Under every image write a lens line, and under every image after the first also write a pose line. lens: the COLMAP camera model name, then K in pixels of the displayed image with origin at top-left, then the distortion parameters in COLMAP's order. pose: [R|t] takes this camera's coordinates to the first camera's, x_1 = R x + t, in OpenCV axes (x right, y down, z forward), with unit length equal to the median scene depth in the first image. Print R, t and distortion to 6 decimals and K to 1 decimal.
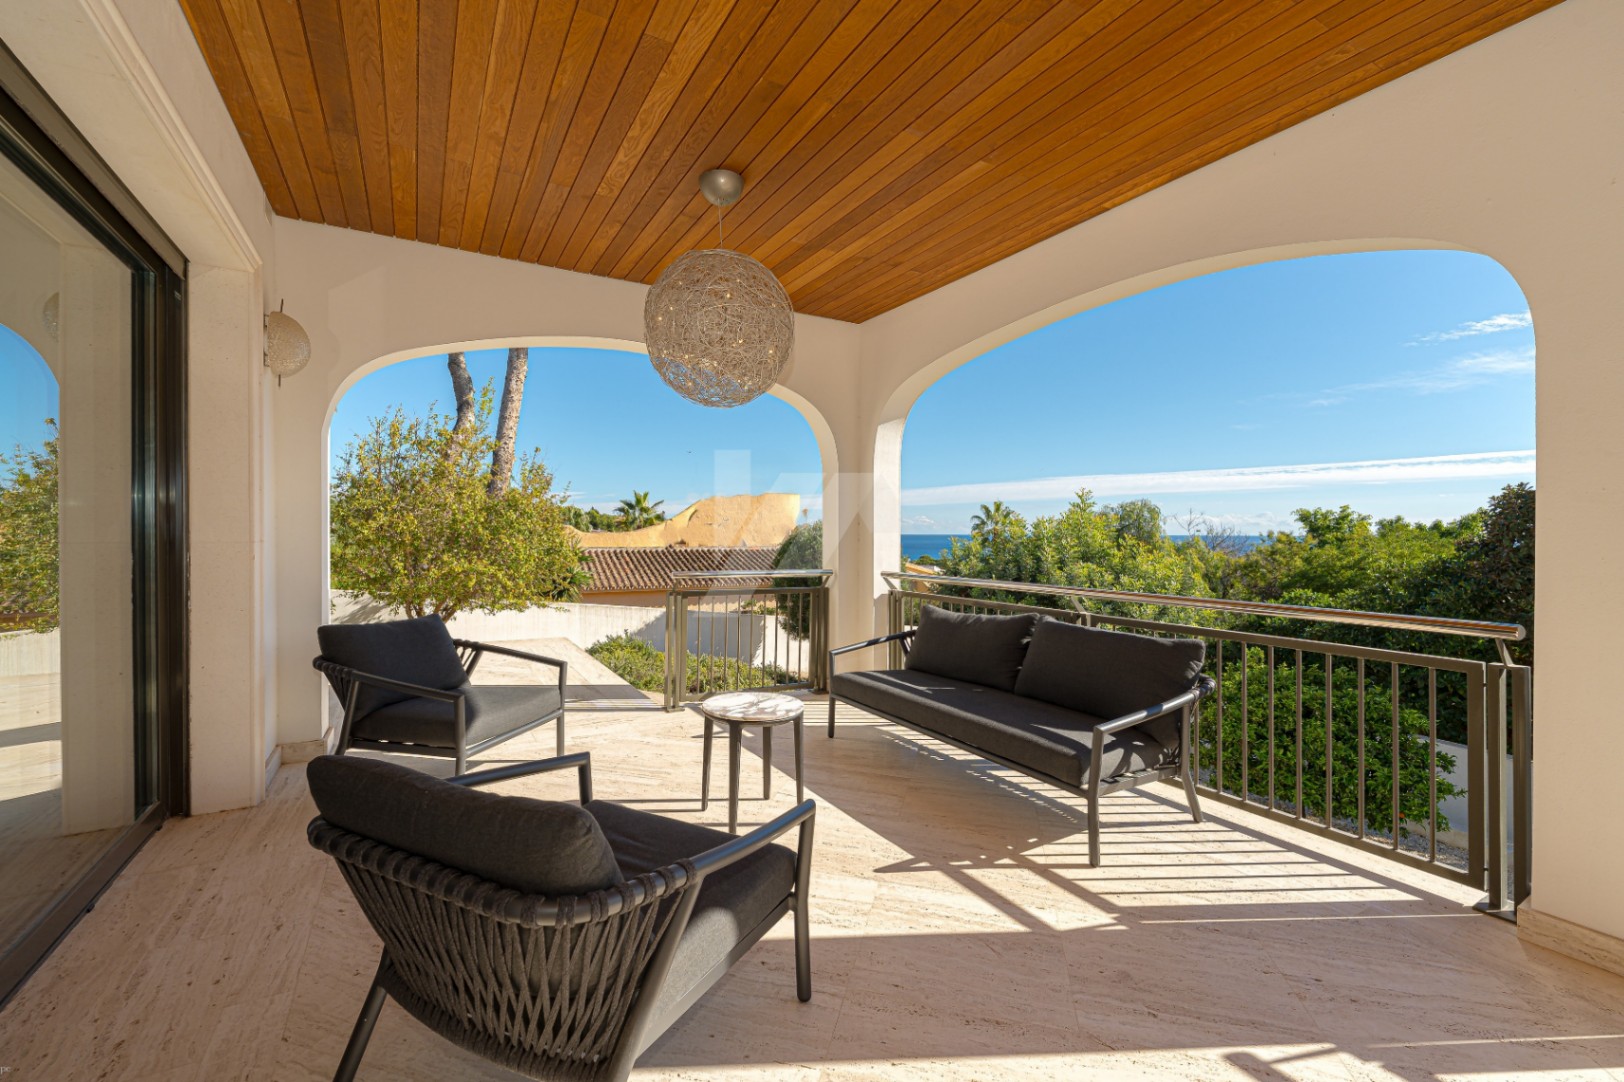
lens RADIAL K [[671.2, 0, 817.9], [0, 671.2, 539.1], [0, 0, 1]] dist [-0.003905, 0.000106]
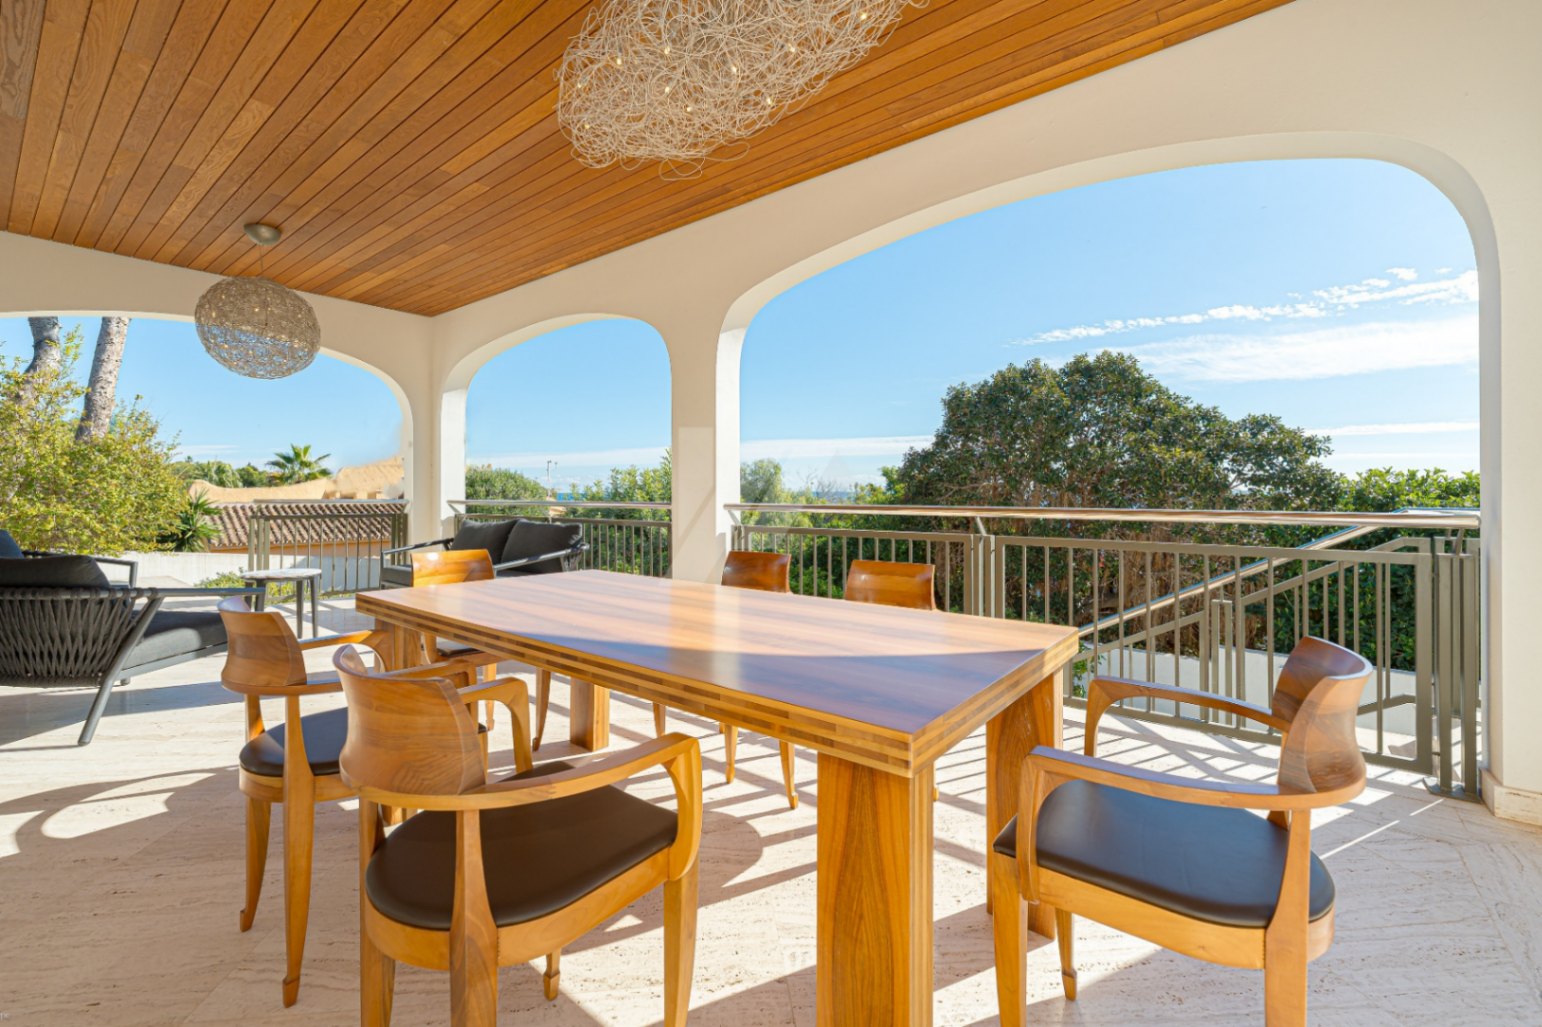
lens RADIAL K [[656.7, 0, 798.4], [0, 656.7, 491.2], [0, 0, 1]] dist [-0.000204, -0.000841]
pose [[0.933775, -0.004453, 0.357832, 0.187140], [0.008823, 0.999905, -0.010583, 0.033409], [-0.357751, 0.013039, 0.933726, -0.333080]]
